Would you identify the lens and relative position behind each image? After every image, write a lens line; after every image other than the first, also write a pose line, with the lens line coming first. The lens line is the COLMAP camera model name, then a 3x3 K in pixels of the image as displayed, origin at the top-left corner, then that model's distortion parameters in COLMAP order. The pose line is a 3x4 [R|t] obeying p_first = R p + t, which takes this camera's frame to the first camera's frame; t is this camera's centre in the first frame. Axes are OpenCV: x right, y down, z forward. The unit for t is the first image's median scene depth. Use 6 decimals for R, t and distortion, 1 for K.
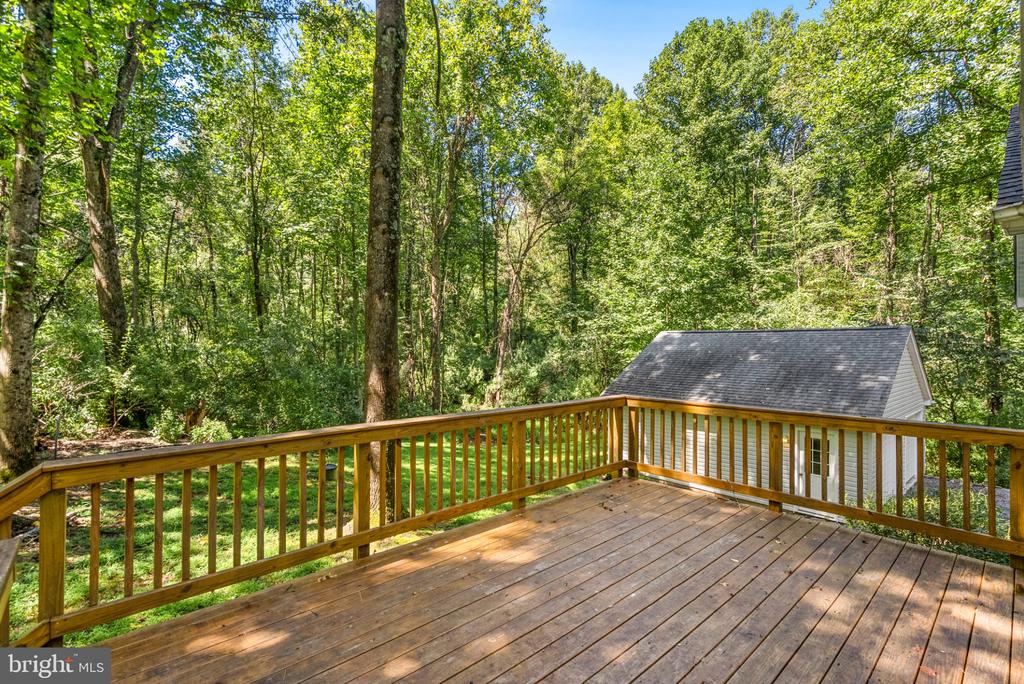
lens RADIAL K [[471.4, 0, 512.9], [0, 471.4, 345.4], [0, 0, 1]] dist [0.002062, 0.000057]
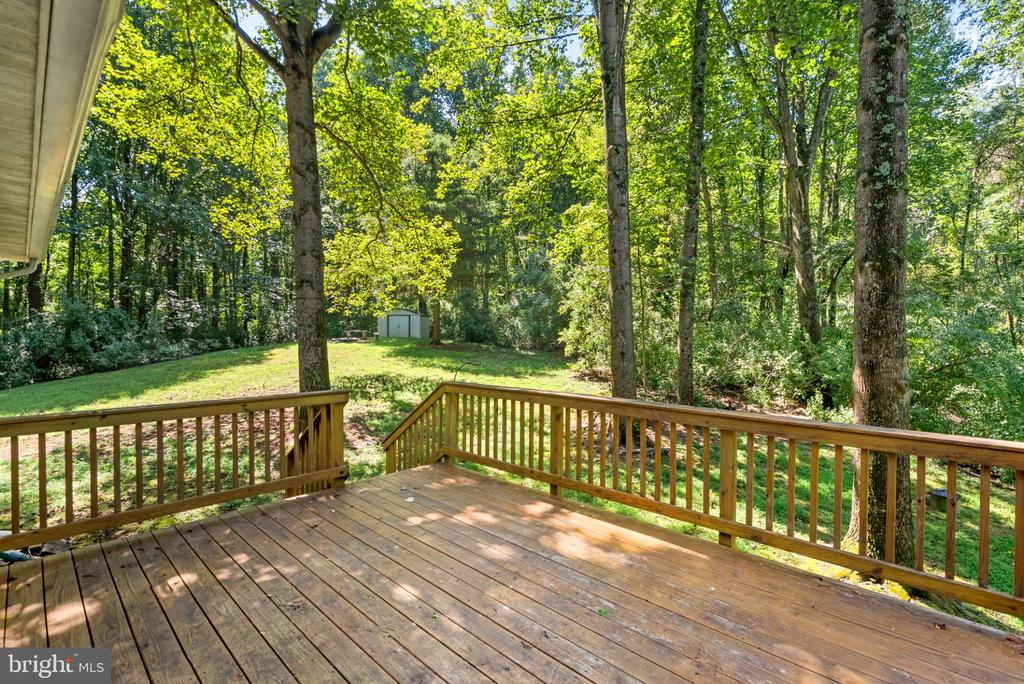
lens RADIAL K [[469.9, 0, 514.7], [0, 469.9, 337.8], [0, 0, 1]] dist [-0.005712, 0.000208]
pose [[0.075398, 0.005639, -0.997138, 0.130412], [0.000160, 0.999984, 0.005667, 0.001731], [0.997154, -0.000587, 0.075396, 0.109315]]
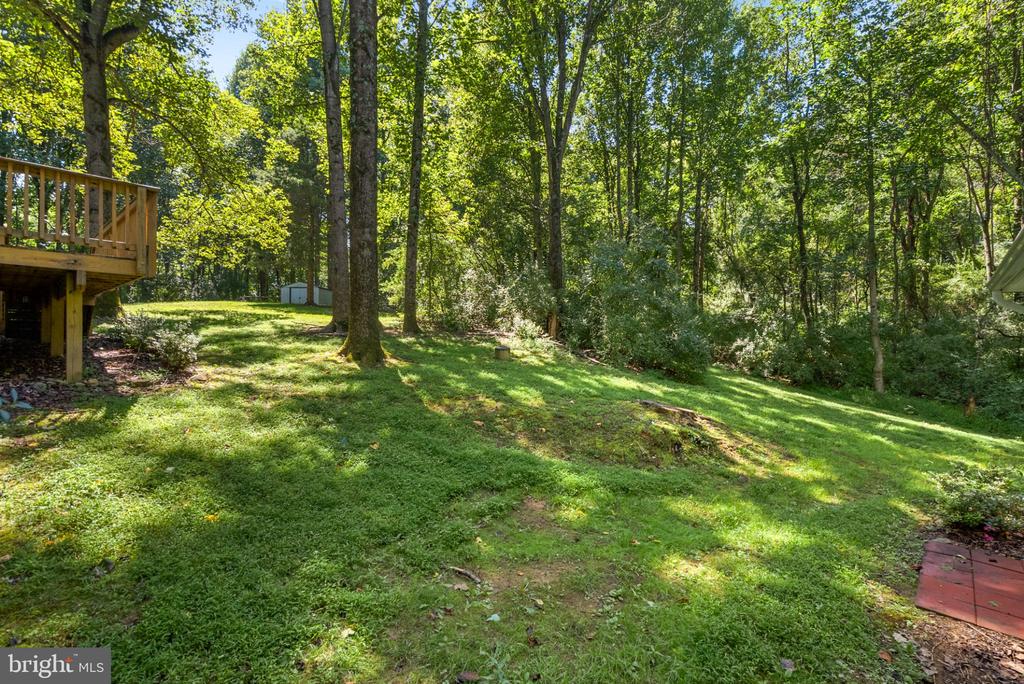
lens RADIAL K [[474.6, 0, 511.7], [0, 474.6, 344.6], [0, 0, 1]] dist [0.003356, -0.000489]
pose [[0.096433, 0.006879, -0.995316, 0.327327], [-0.010851, 0.999924, 0.005859, 0.105859], [0.995280, 0.010235, 0.096500, 0.398201]]
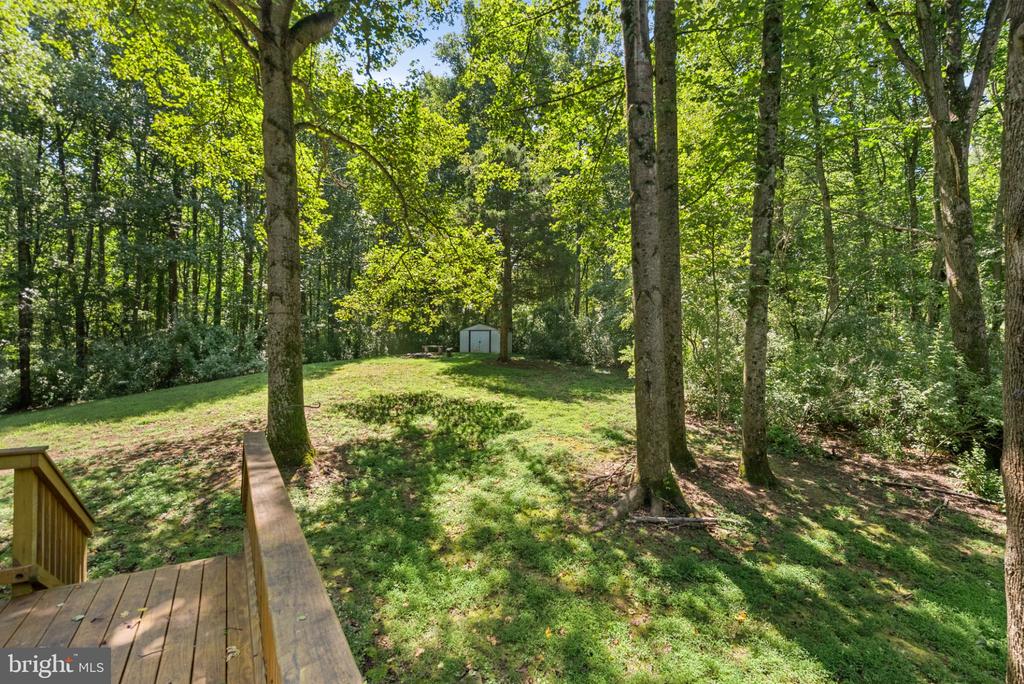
lens RADIAL K [[460.2, 0, 514.3], [0, 460.2, 346.2], [0, 0, 1]] dist [-0.002899, -0.000419]
pose [[-0.173104, -0.006810, -0.984880, 0.034968], [-0.007156, 0.999958, -0.005657, -0.003711], [0.984878, 0.006069, -0.173145, 0.201910]]
